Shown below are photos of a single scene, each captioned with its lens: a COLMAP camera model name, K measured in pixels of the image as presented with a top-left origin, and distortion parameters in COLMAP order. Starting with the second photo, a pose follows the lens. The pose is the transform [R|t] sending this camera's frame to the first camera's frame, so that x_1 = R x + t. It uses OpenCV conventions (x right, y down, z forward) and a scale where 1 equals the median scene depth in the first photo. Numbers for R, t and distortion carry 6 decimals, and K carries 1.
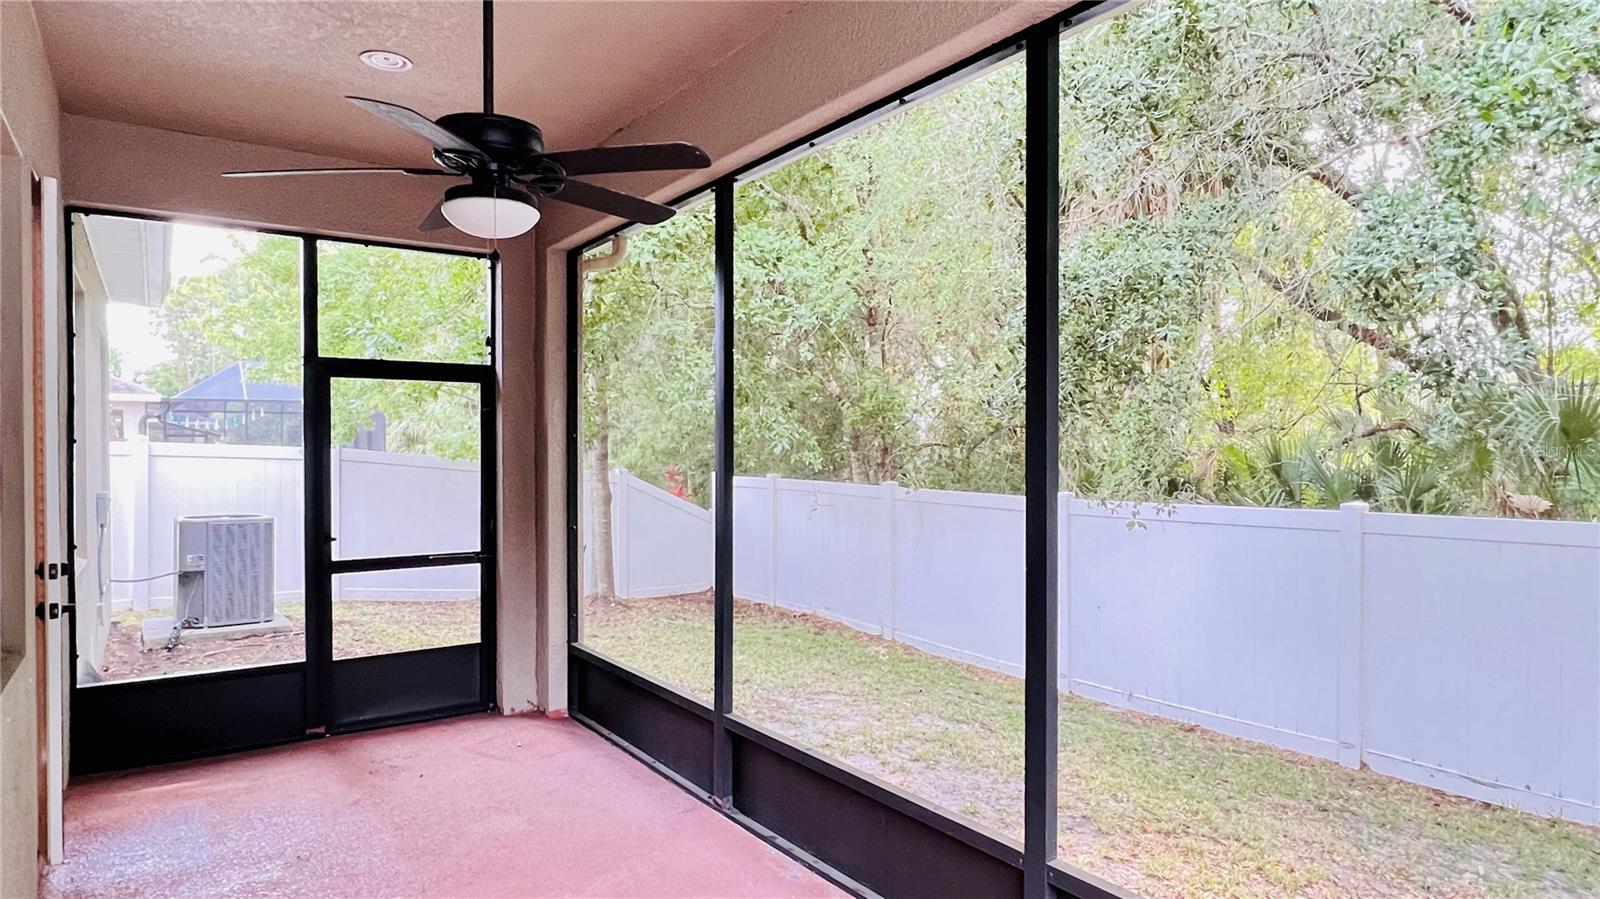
lens RADIAL K [[893.6, 0, 800.0], [0, 893.6, 449.5], [0, 0, 1]] dist [0.000220, 0.000108]
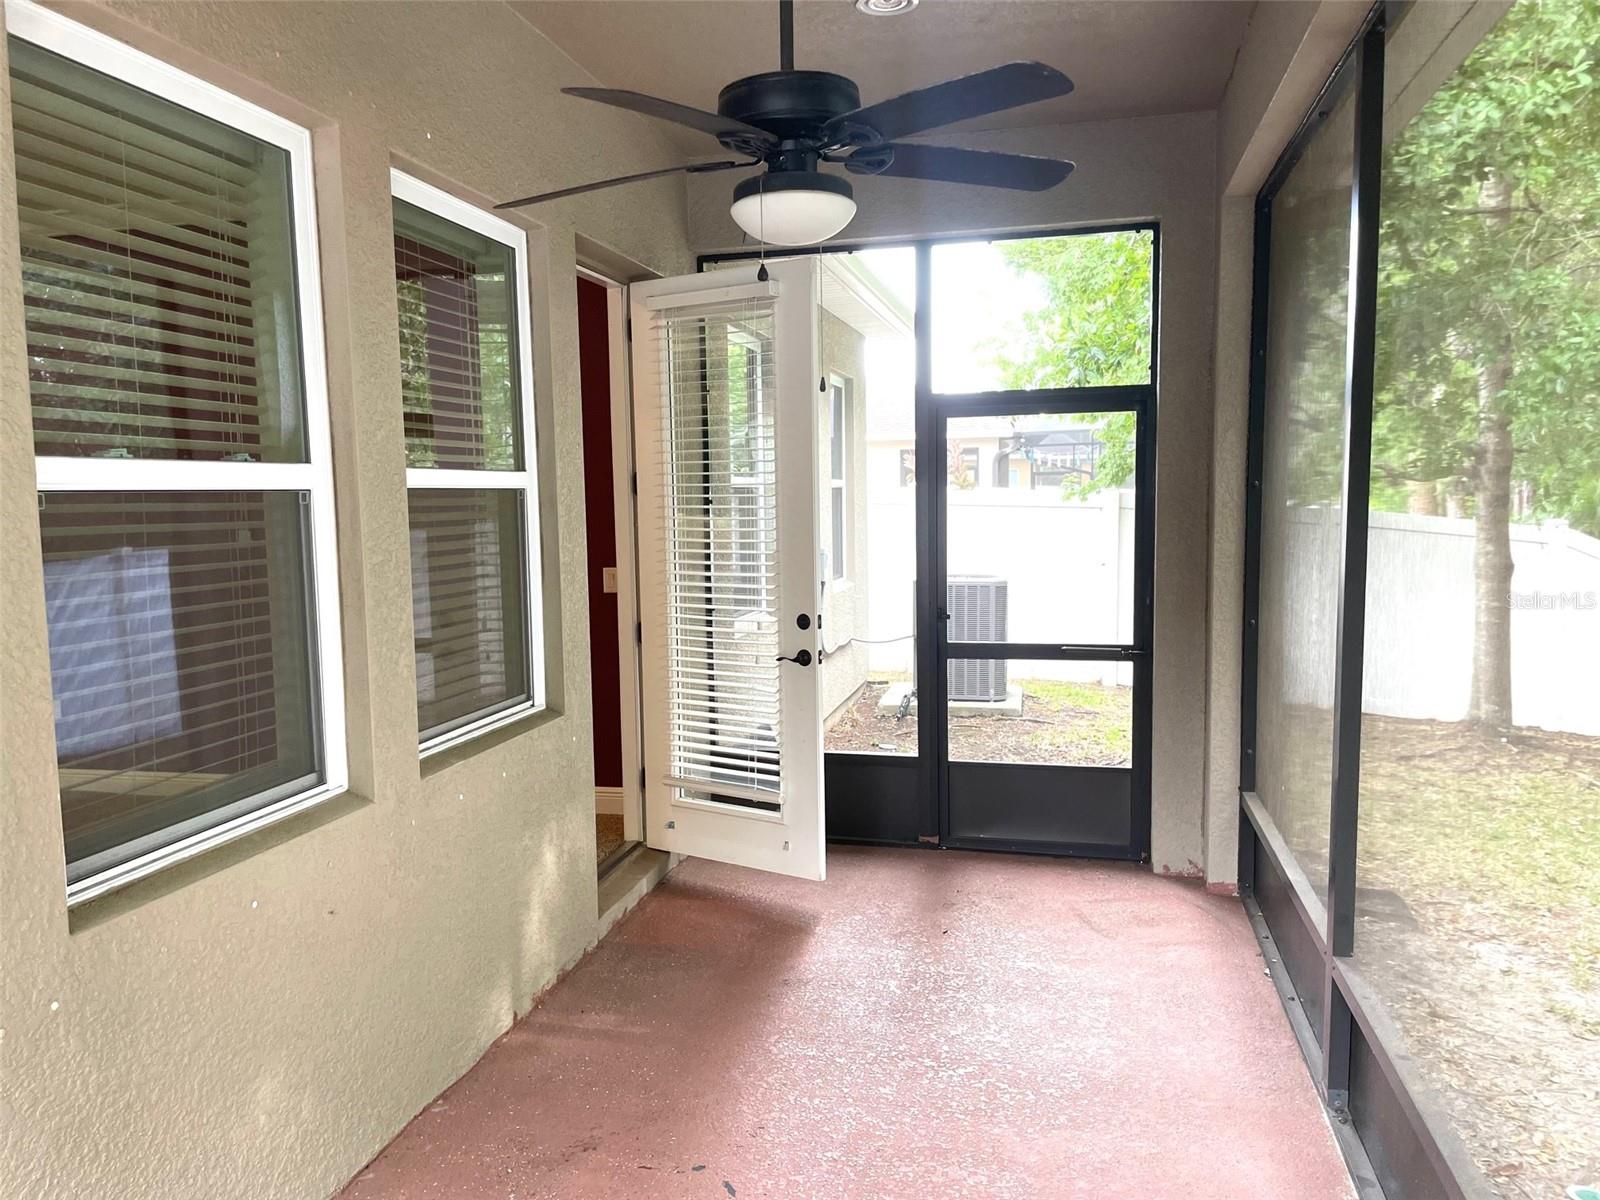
lens RADIAL K [[1214.9, 0, 809.4], [0, 1214.9, 607.0], [0, 0, 1]] dist [0.079546, -0.004460]
pose [[0.666402, 0.062951, -0.742931, 0.214830], [0.013976, 0.995200, 0.096862, -0.018166], [0.745462, -0.074932, 0.662323, 0.152710]]
